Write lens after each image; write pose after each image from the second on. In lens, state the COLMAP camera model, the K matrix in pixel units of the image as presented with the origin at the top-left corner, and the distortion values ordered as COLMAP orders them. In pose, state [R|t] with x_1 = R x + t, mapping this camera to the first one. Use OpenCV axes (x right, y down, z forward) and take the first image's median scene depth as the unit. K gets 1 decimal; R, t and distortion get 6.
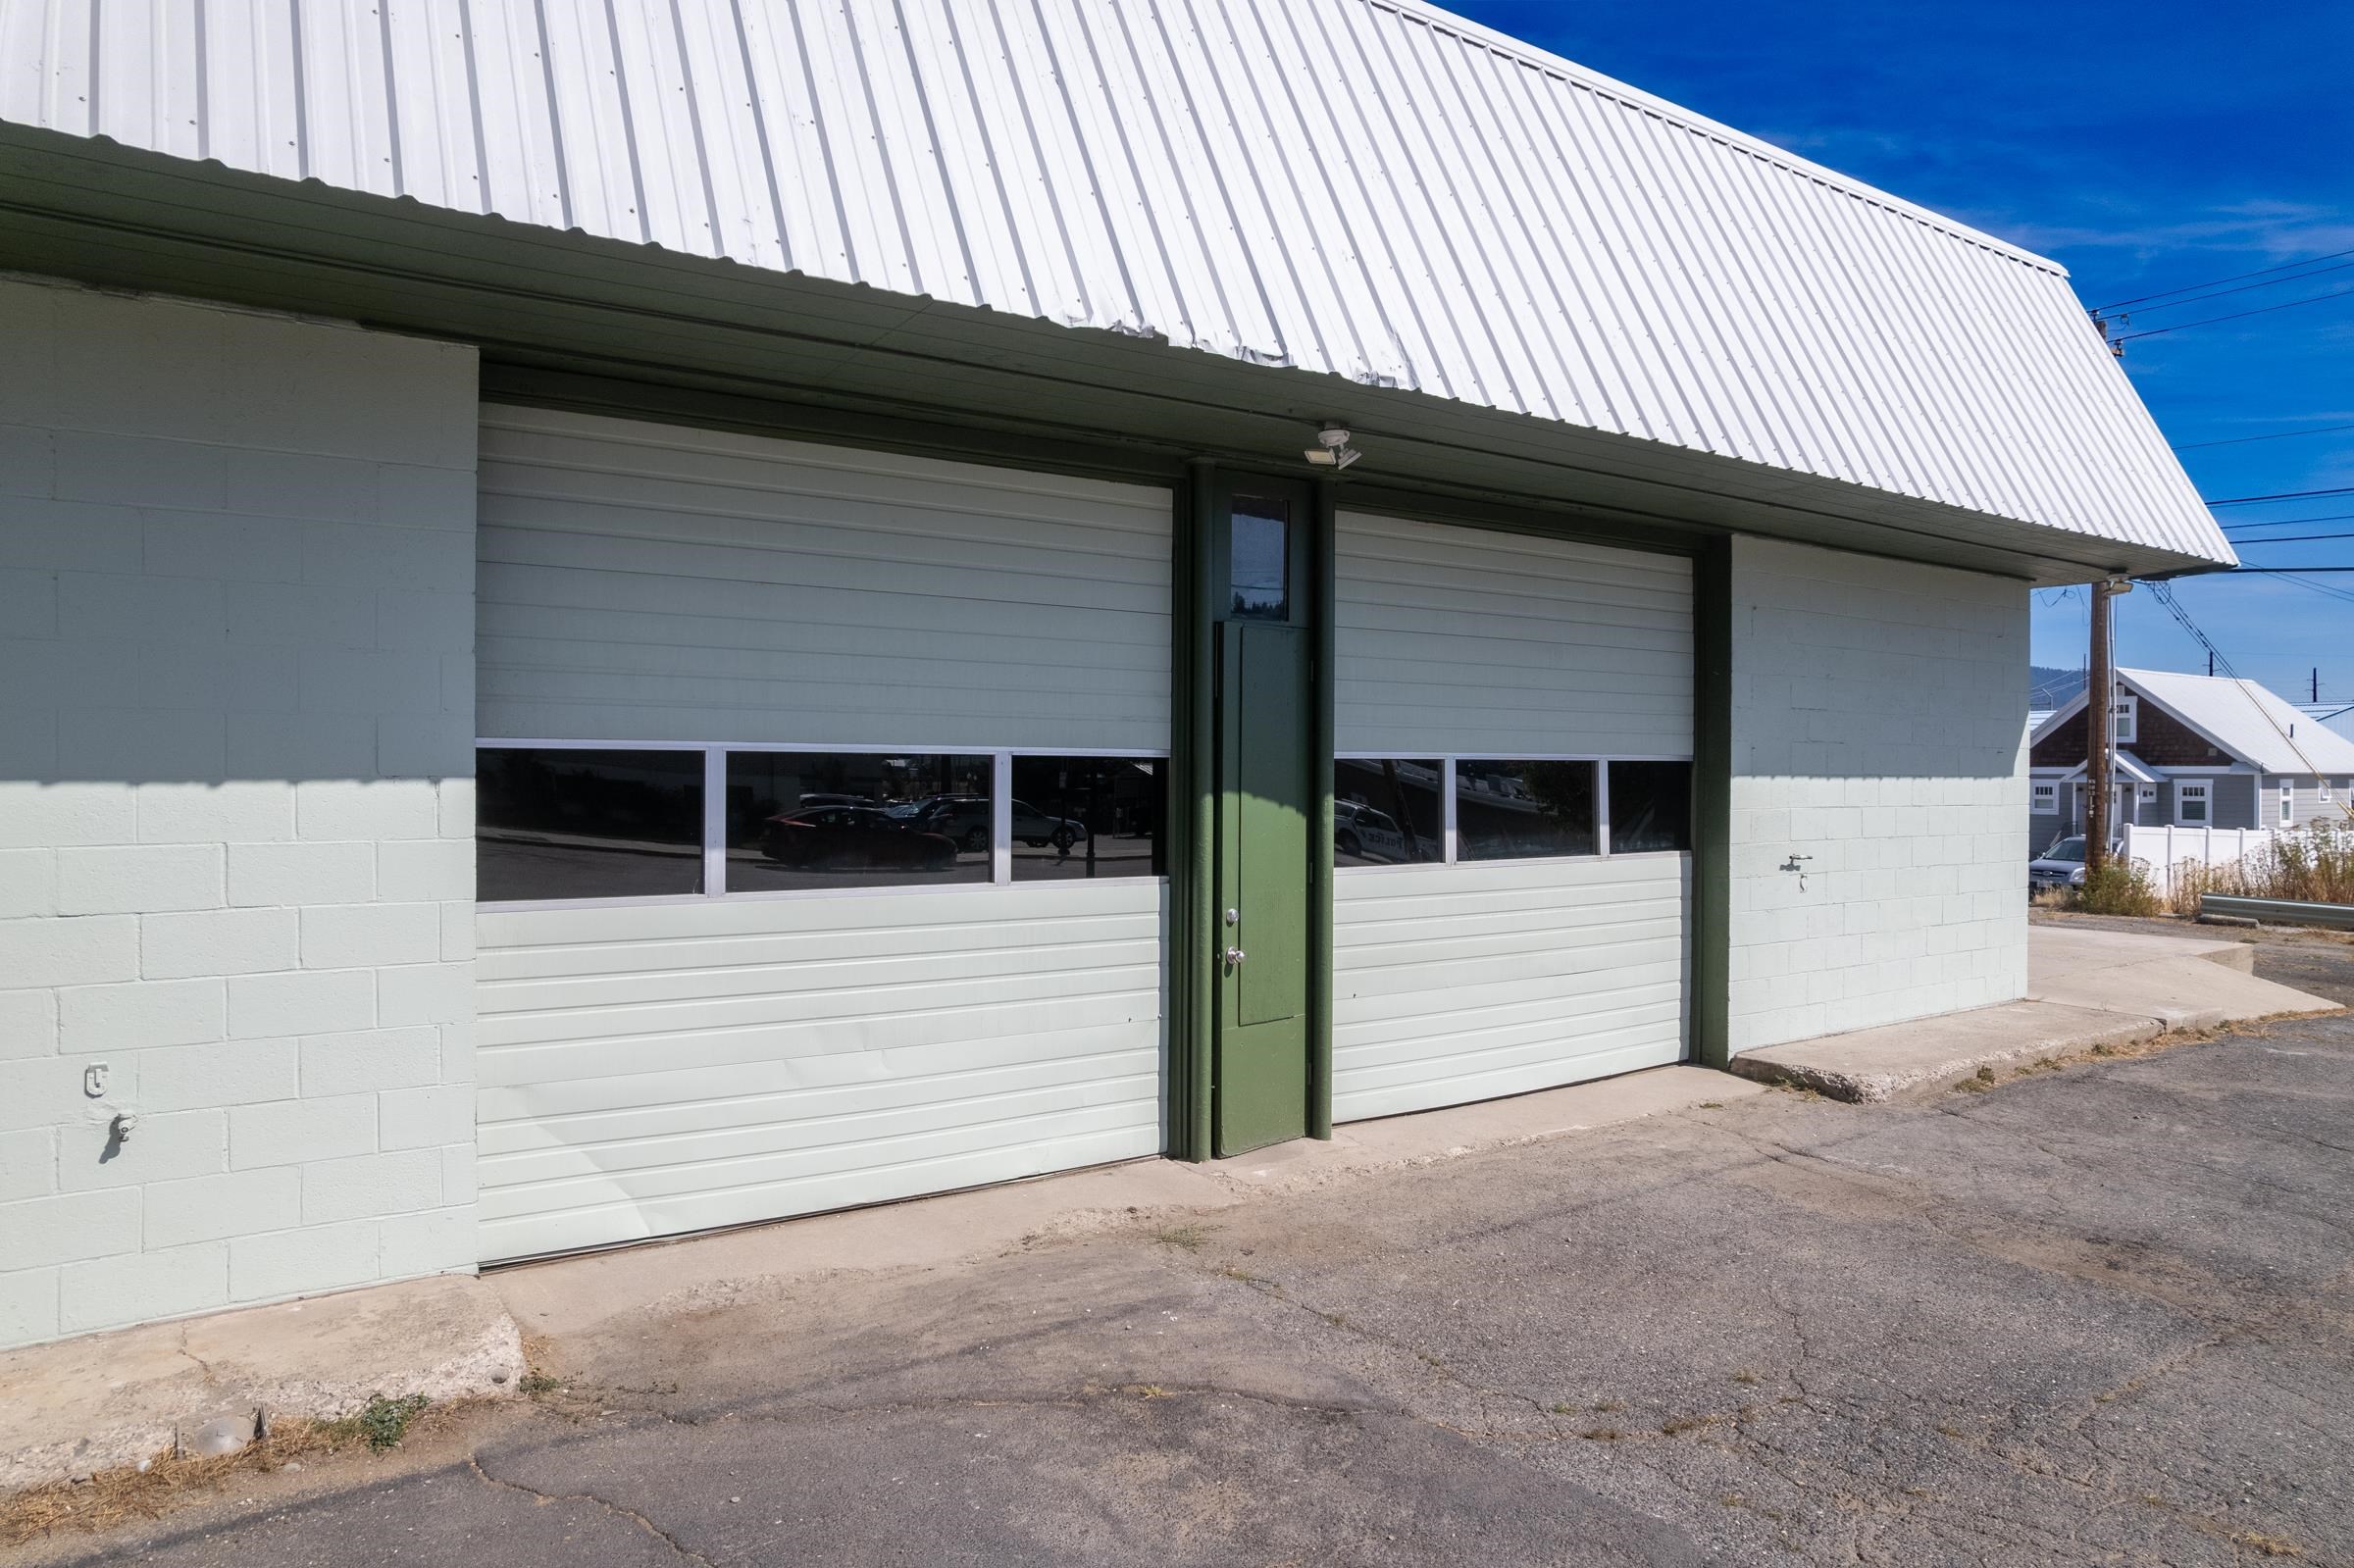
lens RADIAL K [[1480.6, 0, 1177.0], [0, 1480.6, 784.0], [0, 0, 1]] dist [-0.071799, 0.062344]
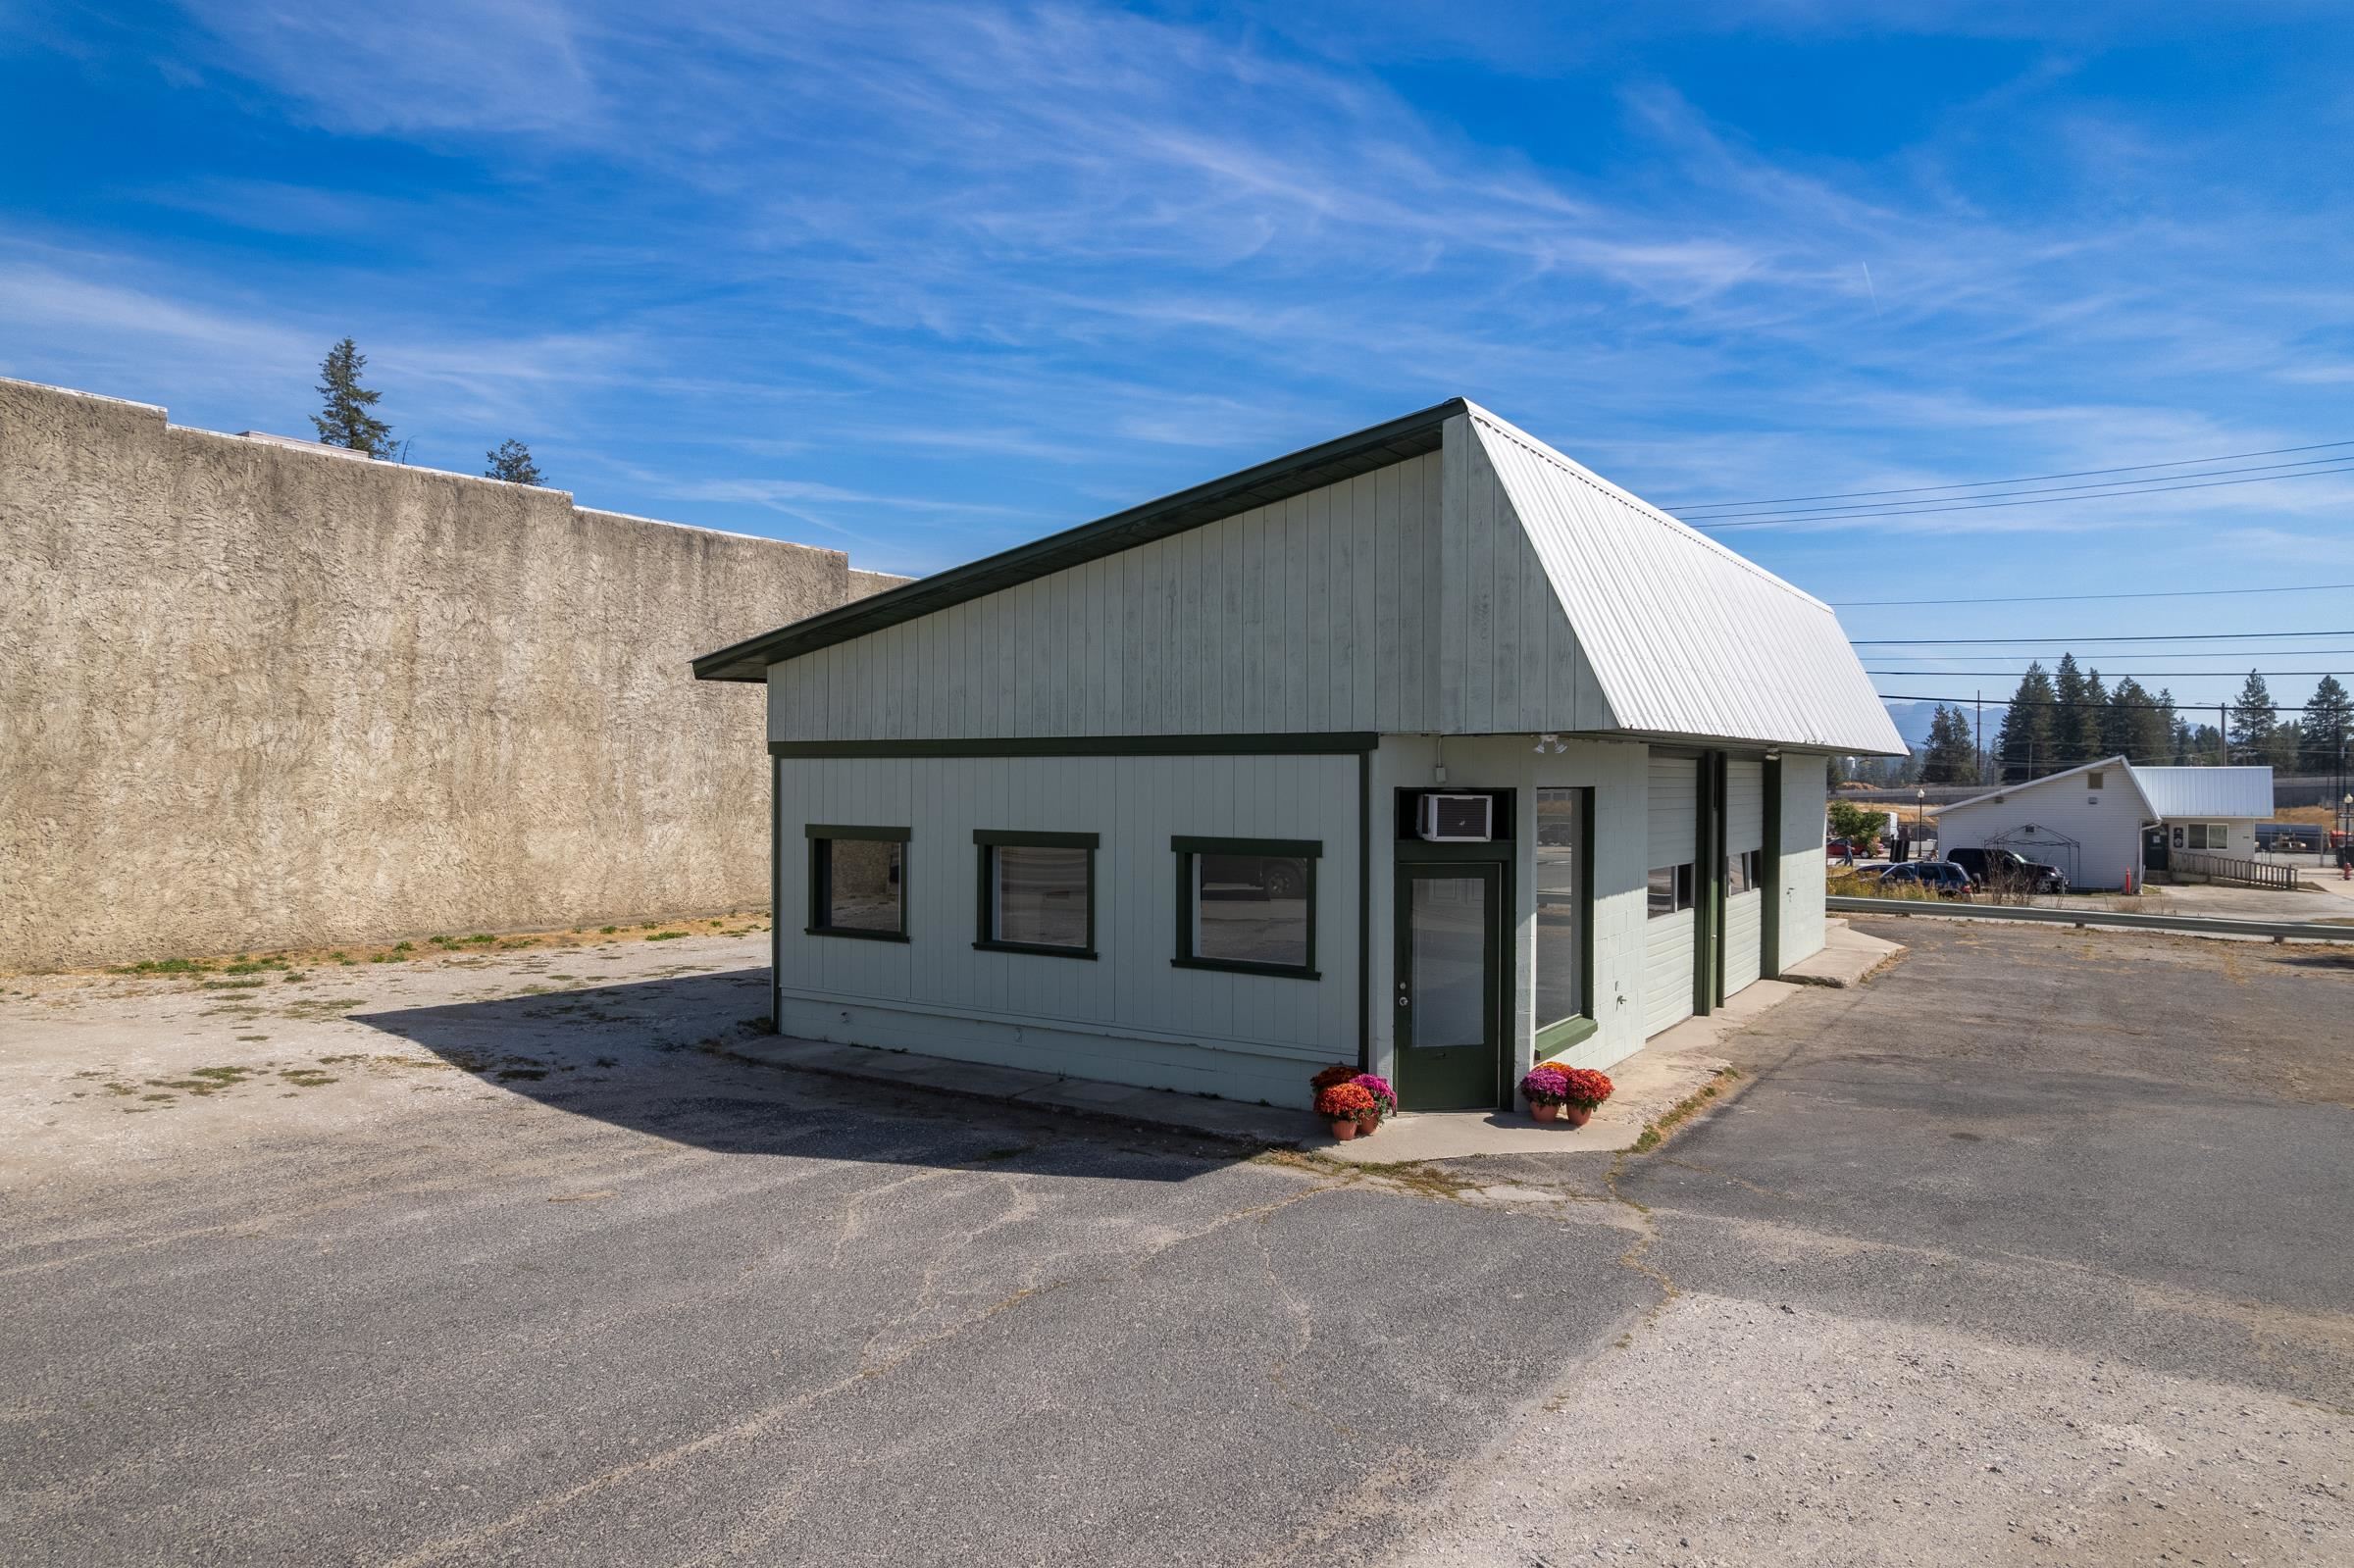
lens RADIAL K [[1516.2, 0, 1177.0], [0, 1516.2, 784.0], [0, 0, 1]] dist [-0.075177, 0.070513]
pose [[0.920798, -0.000491, 0.390039, -1.864027], [-0.000786, 0.999995, 0.003115, -0.162803], [-0.390038, -0.003175, 0.920793, -1.076200]]
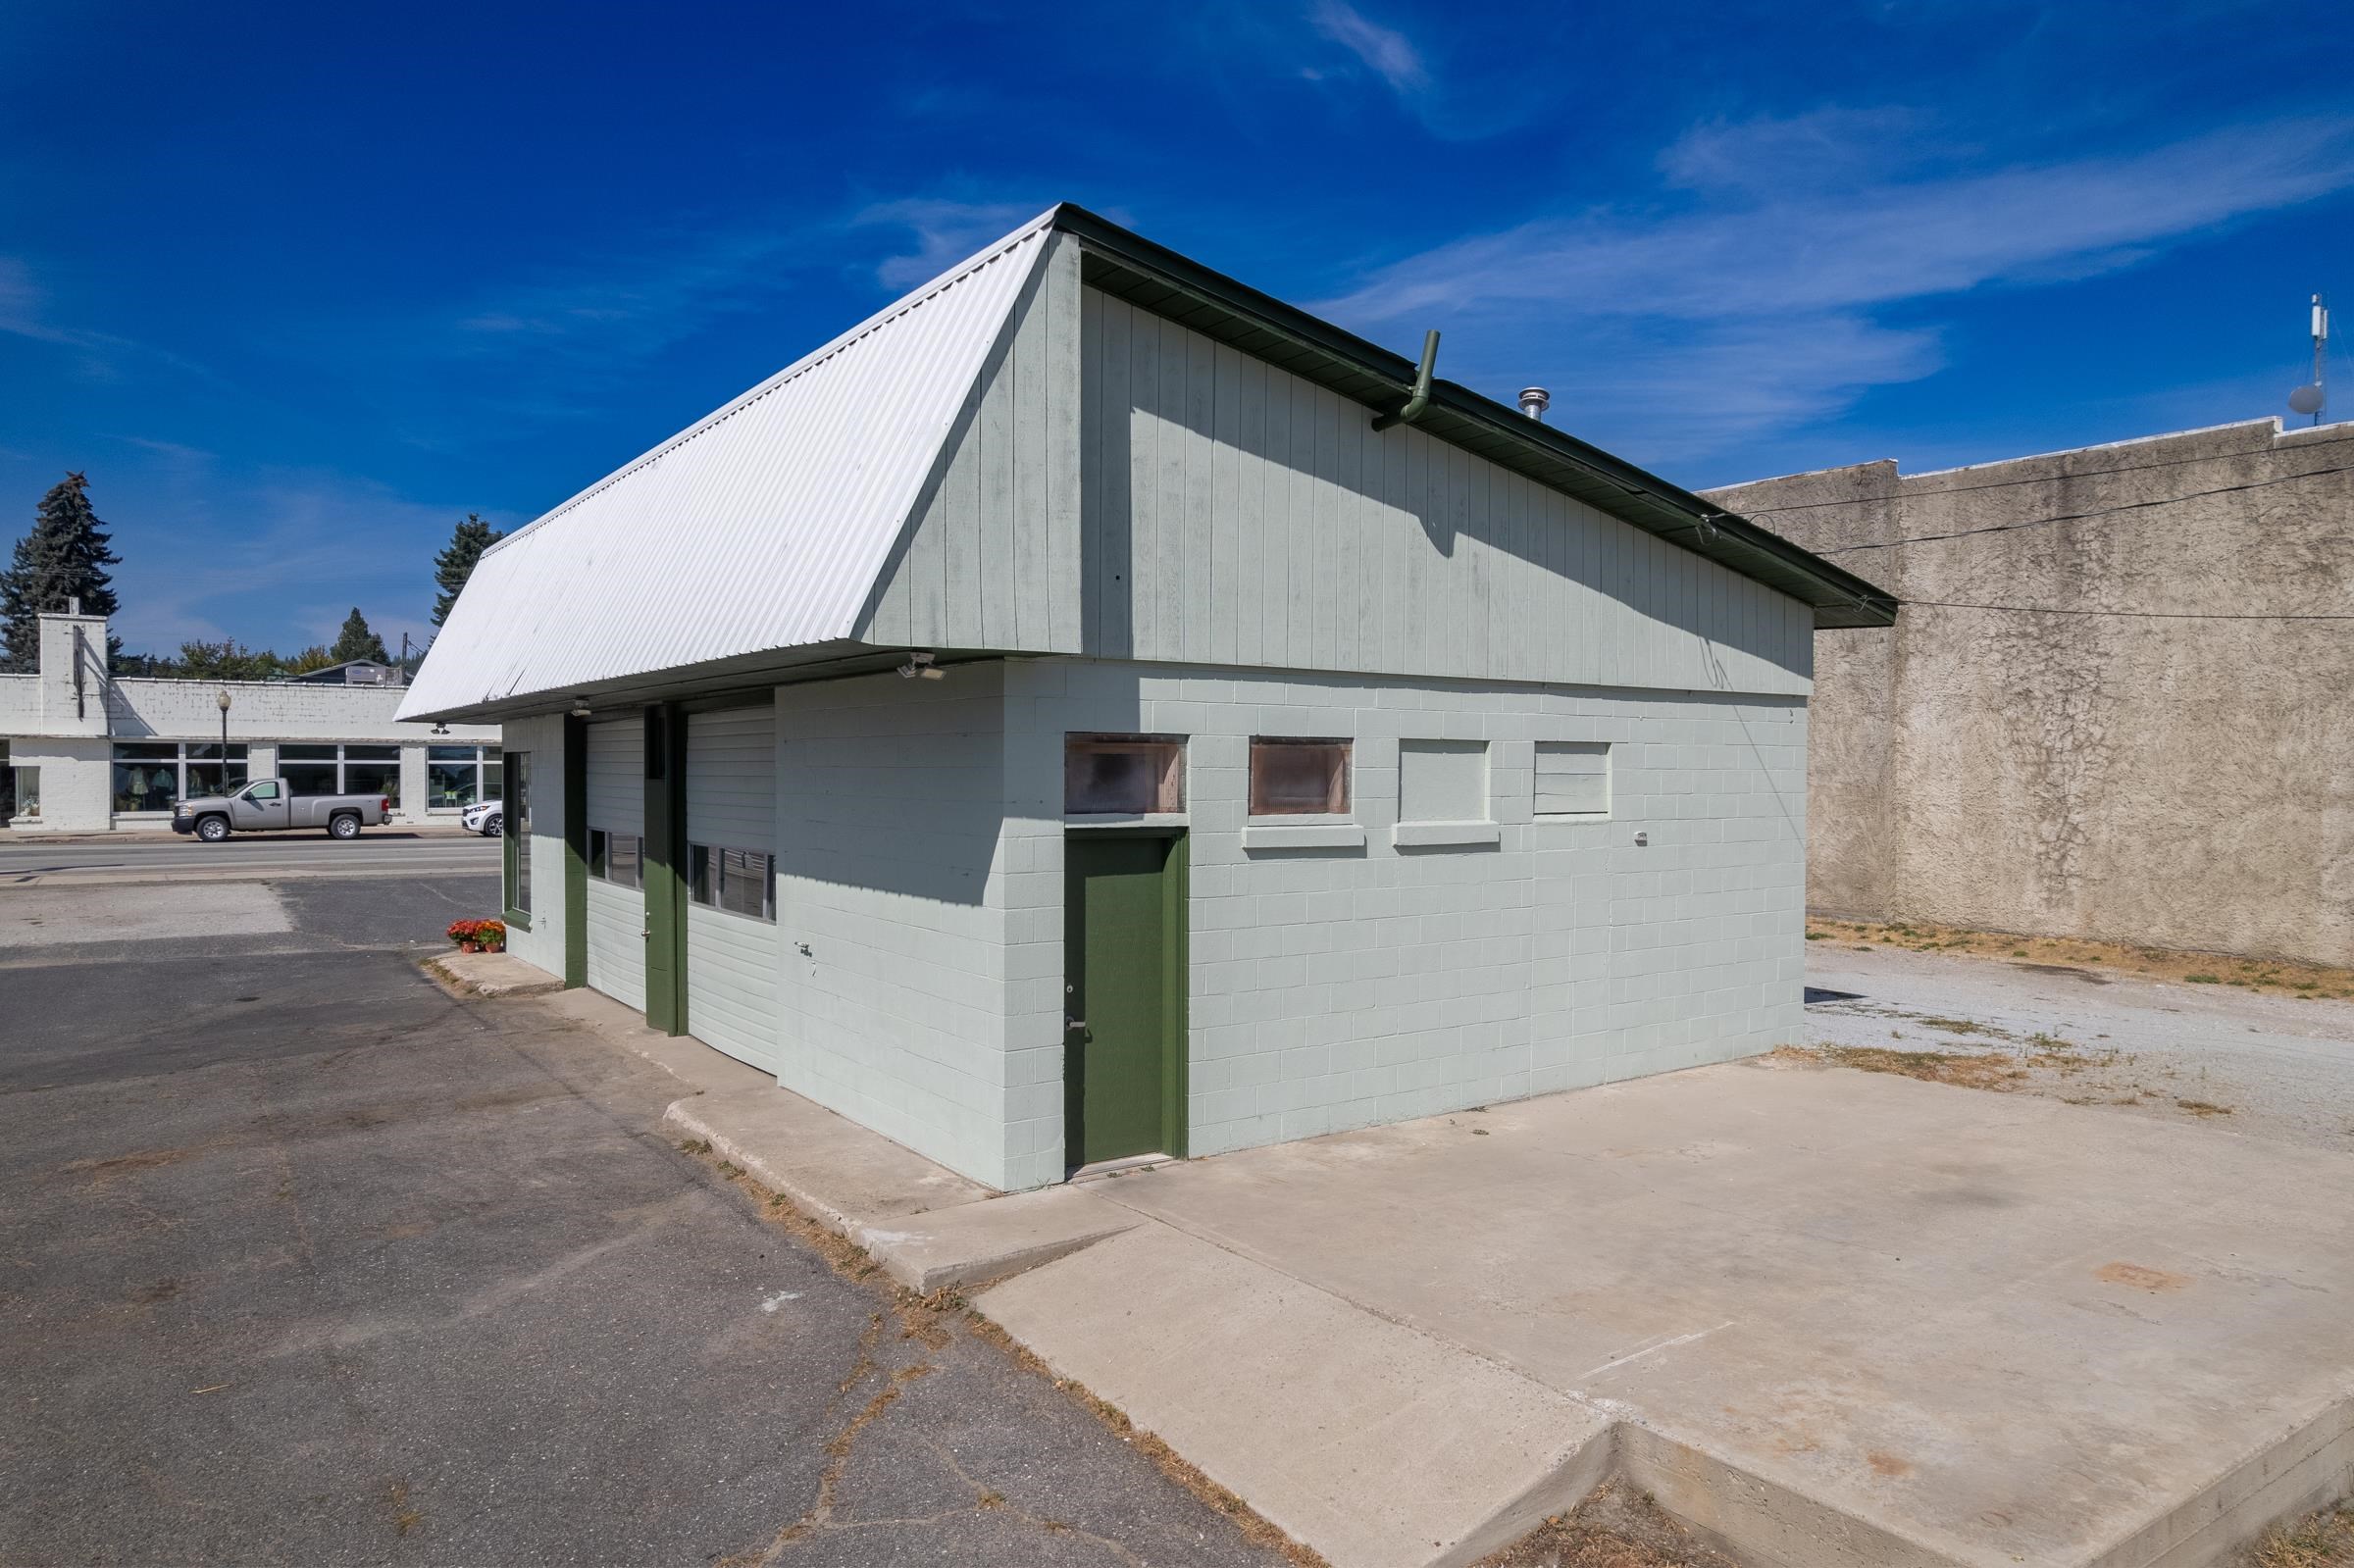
lens RADIAL K [[1511.5, 0, 1147.1], [0, 1511.5, 721.7], [0, 0, 1]] dist [-0.075997, 0.064246]
pose [[0.003027, -0.031962, -0.999484, 2.202452], [-0.007057, 0.999464, -0.031983, -0.127329], [0.999971, 0.007150, 0.002800, 1.682857]]
